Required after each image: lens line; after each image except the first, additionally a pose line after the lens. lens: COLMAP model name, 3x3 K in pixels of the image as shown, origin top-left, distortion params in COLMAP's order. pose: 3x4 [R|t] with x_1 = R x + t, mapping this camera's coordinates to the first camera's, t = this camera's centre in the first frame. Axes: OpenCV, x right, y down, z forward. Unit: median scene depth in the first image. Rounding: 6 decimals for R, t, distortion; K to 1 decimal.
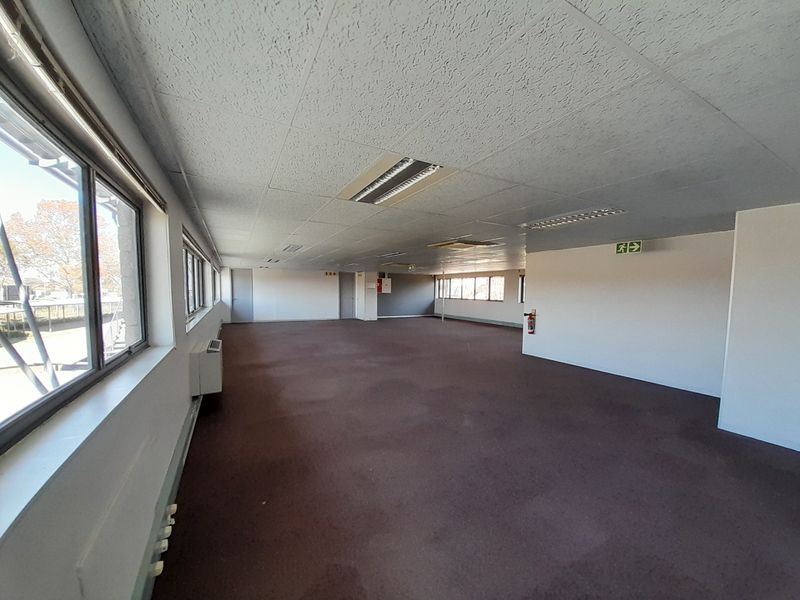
lens RADIAL K [[308.3, 0, 401.4], [0, 308.3, 312.5], [0, 0, 1]] dist [0.018302, -0.016075]
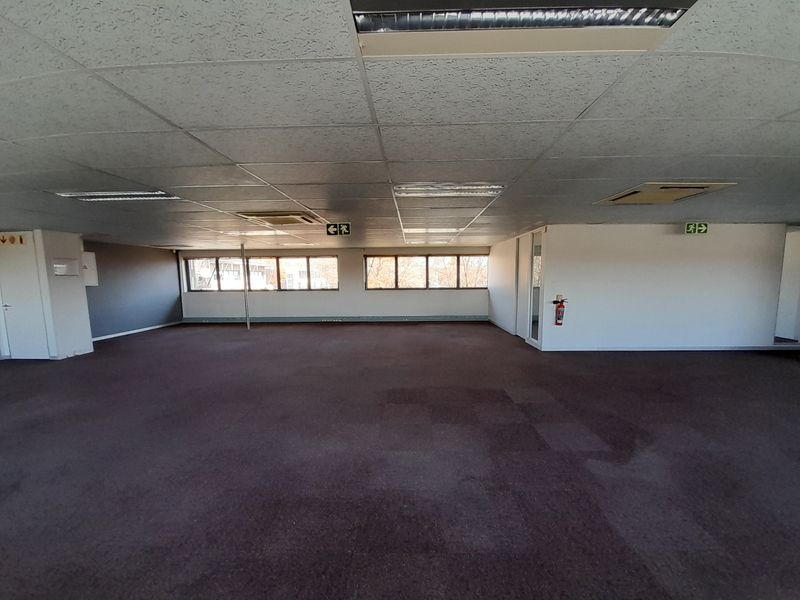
lens RADIAL K [[314.6, 0, 404.1], [0, 314.6, 313.7], [0, 0, 1]] dist [0.016416, -0.013878]
pose [[0.503466, -0.117737, 0.855955, -0.227103], [0.077655, 0.992829, 0.090887, -0.032604], [-0.860518, 0.020710, 0.508999, 0.431850]]
